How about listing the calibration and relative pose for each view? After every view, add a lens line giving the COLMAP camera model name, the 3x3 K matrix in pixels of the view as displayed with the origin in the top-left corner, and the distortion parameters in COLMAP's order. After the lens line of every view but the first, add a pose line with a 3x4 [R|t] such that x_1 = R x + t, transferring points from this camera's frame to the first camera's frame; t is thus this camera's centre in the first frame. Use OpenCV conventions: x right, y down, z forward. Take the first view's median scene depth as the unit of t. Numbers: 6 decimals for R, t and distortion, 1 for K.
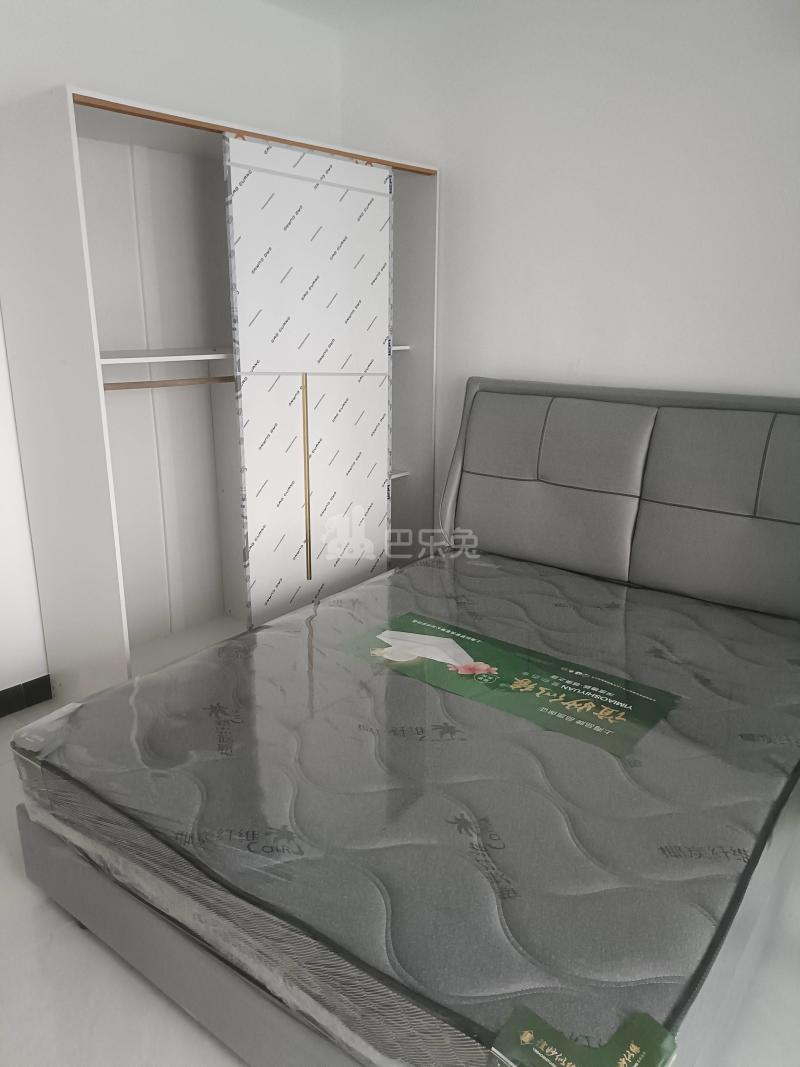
lens RADIAL K [[785.8, 0, 400.0], [0, 785.8, 533.5], [0, 0, 1]] dist [0.034532, -0.007046]
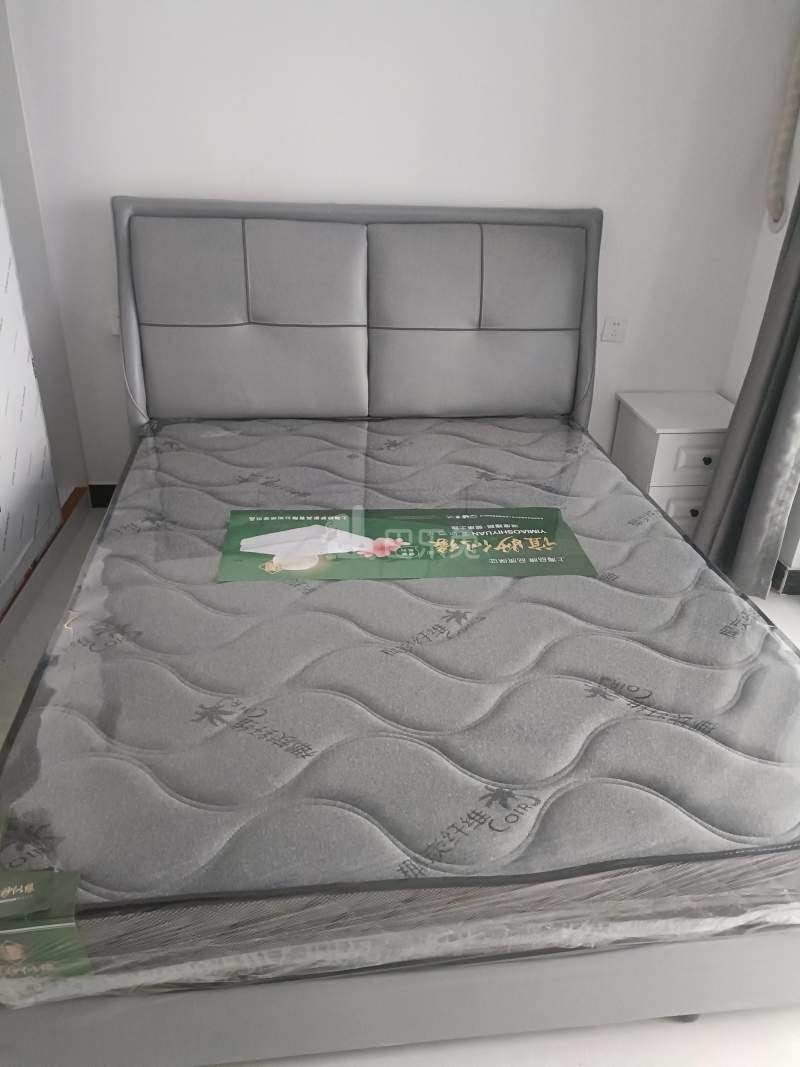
lens RADIAL K [[785.8, 0, 400.0], [0, 785.8, 533.5], [0, 0, 1]] dist [0.034532, -0.007046]
pose [[0.708516, -0.314230, 0.631874, -0.429850], [0.164835, 0.944315, 0.284777, -0.090642], [-0.686174, -0.097614, 0.720859, 0.318431]]
